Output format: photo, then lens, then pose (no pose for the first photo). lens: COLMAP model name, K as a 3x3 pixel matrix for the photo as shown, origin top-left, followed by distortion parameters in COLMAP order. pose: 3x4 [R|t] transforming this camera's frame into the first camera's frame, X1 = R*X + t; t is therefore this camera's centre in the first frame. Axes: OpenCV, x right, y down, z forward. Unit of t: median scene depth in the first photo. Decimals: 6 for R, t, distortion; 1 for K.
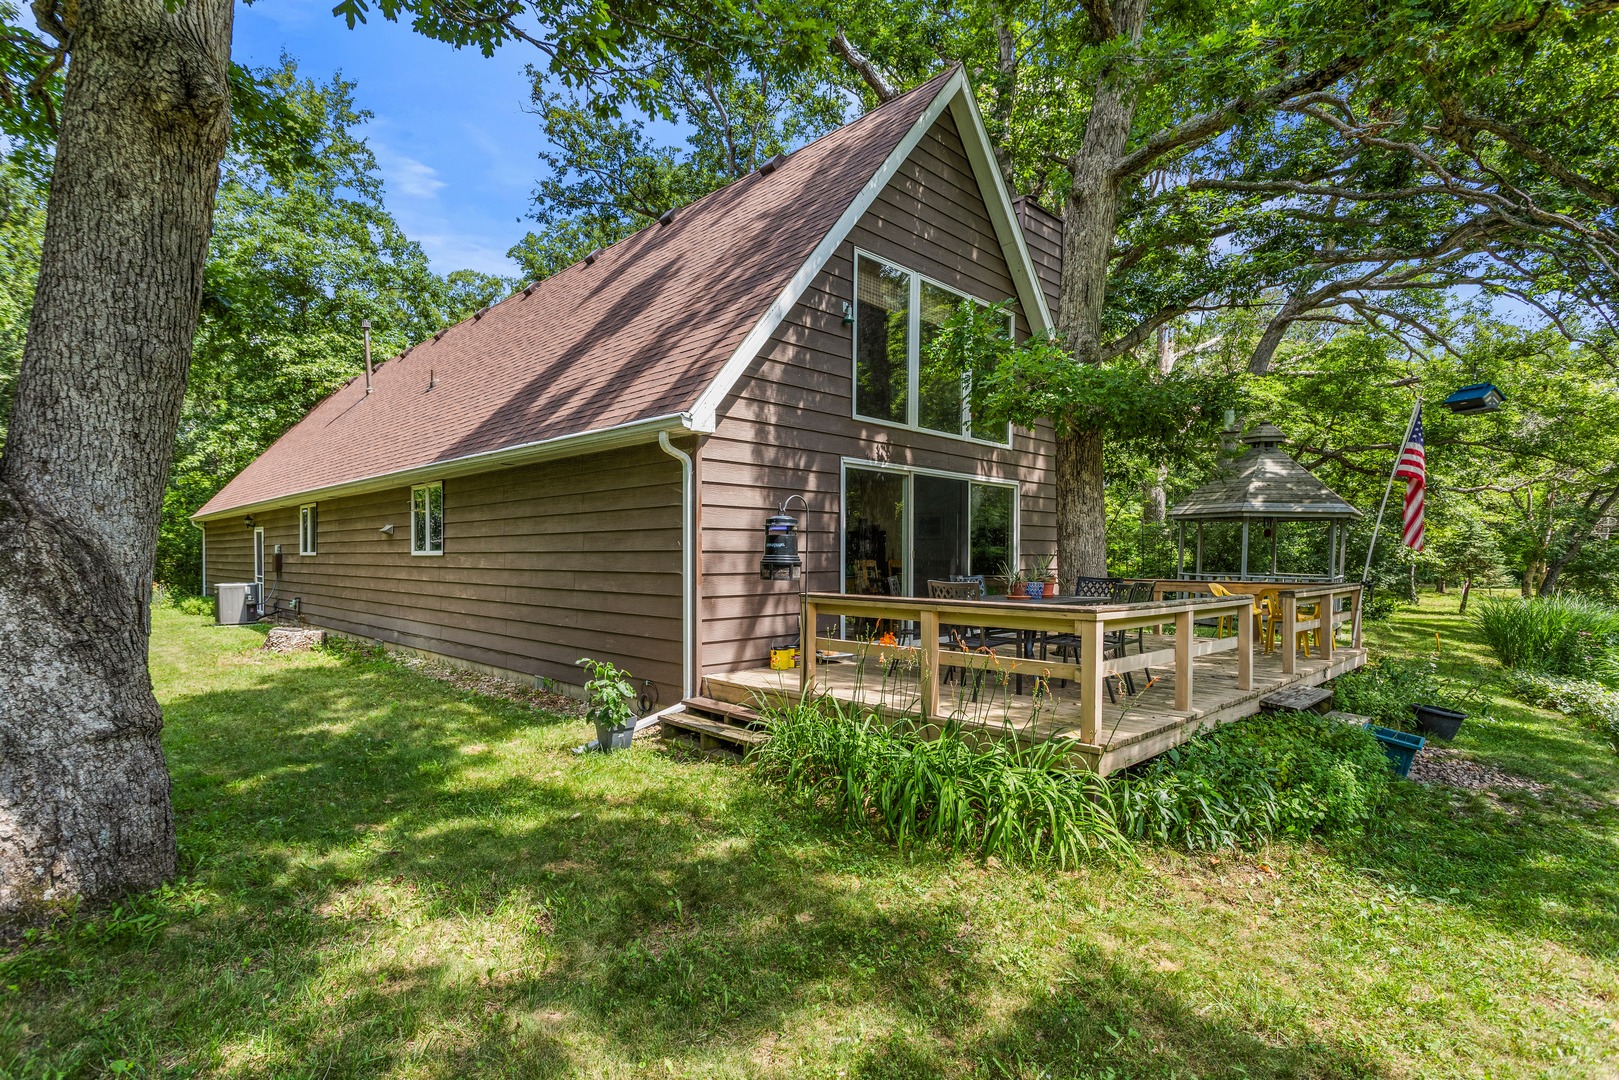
lens RADIAL K [[787.5, 0, 812.4], [0, 787.5, 546.5], [0, 0, 1]] dist [0.004653, 0.000691]
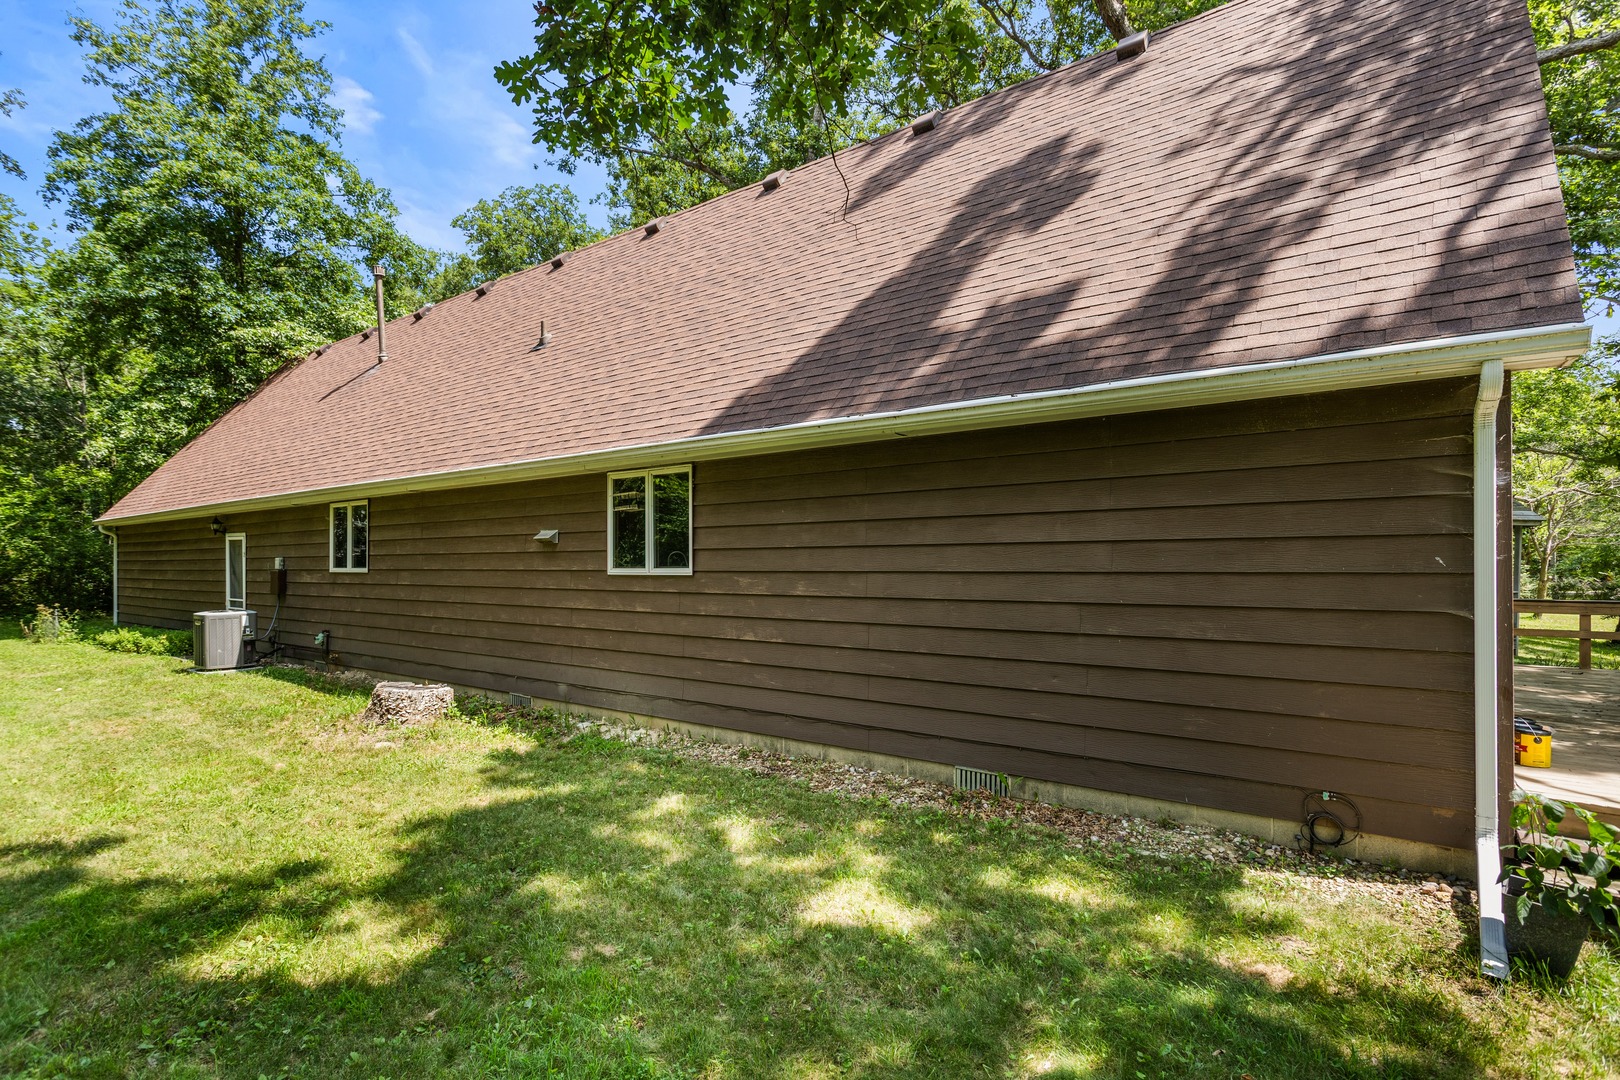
lens RADIAL K [[787.9, 0, 807.8], [0, 787.9, 553.3], [0, 0, 1]] dist [0.004653, 0.000691]
pose [[0.990122, 0.000630, 0.140204, -0.212424], [0.000113, 0.999986, -0.005296, -0.001703], [-0.140205, 0.005260, 0.990109, 0.146442]]
